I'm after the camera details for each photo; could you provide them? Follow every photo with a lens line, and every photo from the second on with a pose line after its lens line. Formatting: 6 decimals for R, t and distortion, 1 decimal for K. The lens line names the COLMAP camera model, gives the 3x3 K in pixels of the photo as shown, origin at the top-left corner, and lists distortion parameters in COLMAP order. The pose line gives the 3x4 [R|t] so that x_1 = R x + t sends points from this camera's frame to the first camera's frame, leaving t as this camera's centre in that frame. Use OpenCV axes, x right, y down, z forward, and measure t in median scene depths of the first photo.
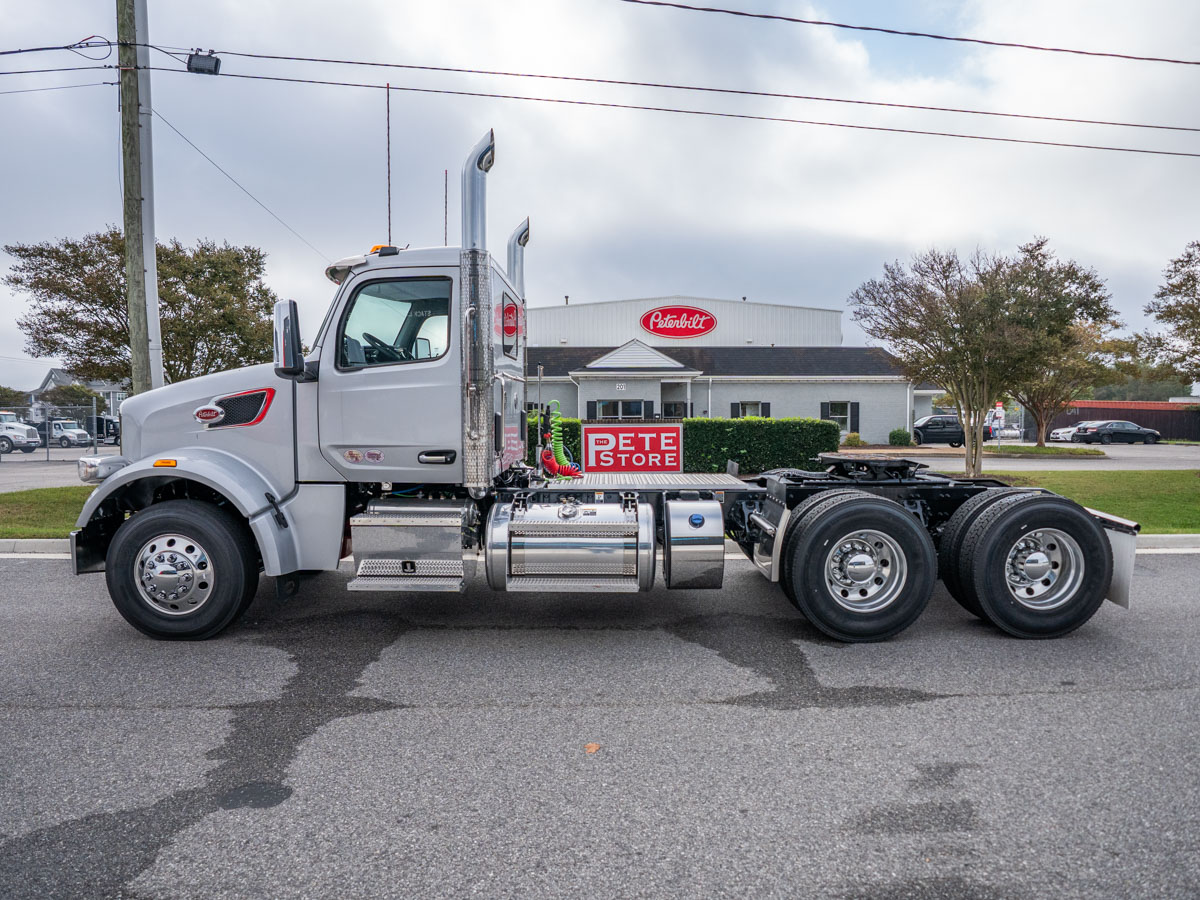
lens RADIAL K [[725.6, 0, 600.0], [0, 725.6, 450.0], [0, 0, 1]] dist [-0.050194, 0.000142]
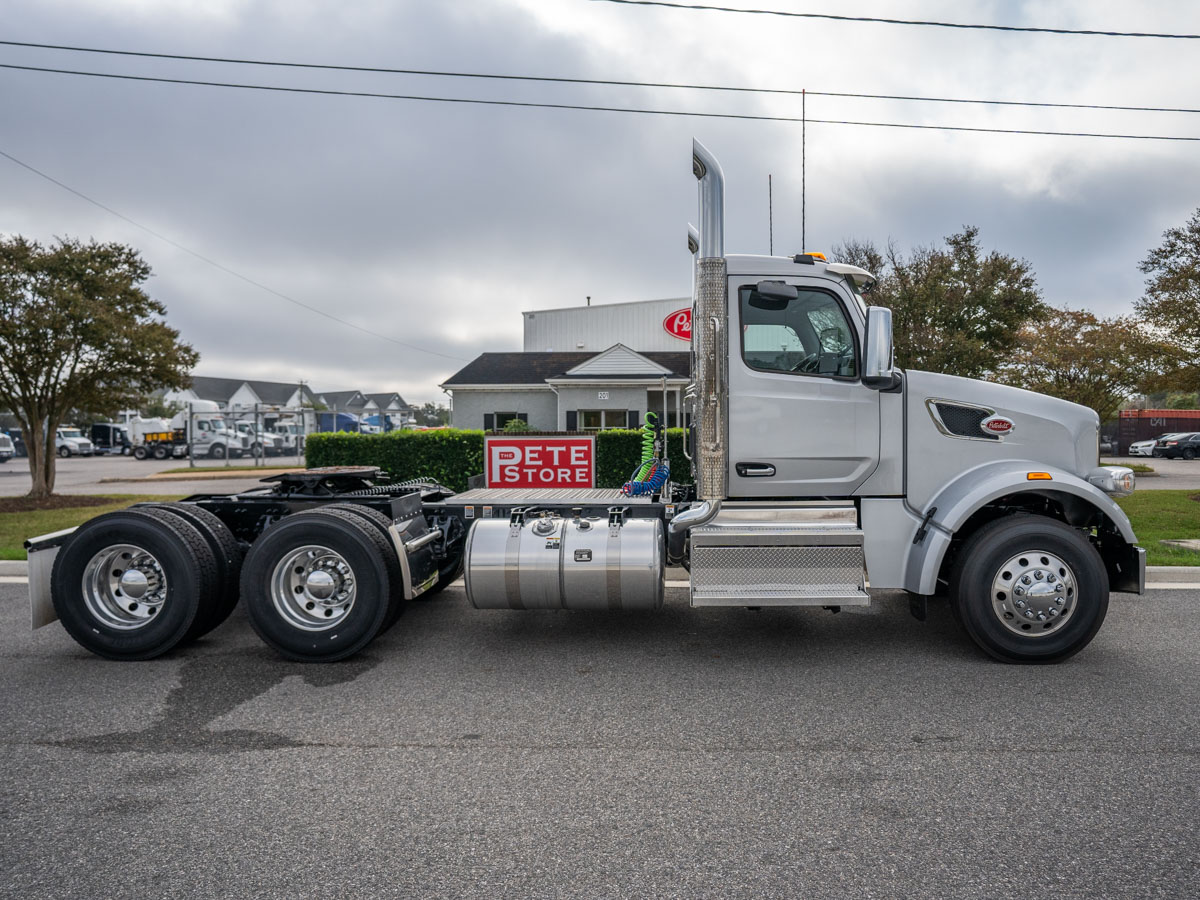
lens RADIAL K [[786.3, 0, 600.0], [0, 786.3, 450.0], [0, 0, 1]] dist [-0.009839, 0.002134]
pose [[0.998912, 0.004202, -0.046445, 0.167358], [-0.004982, 0.999848, -0.016682, -0.002272], [0.046368, 0.016895, 0.998782, 0.004066]]
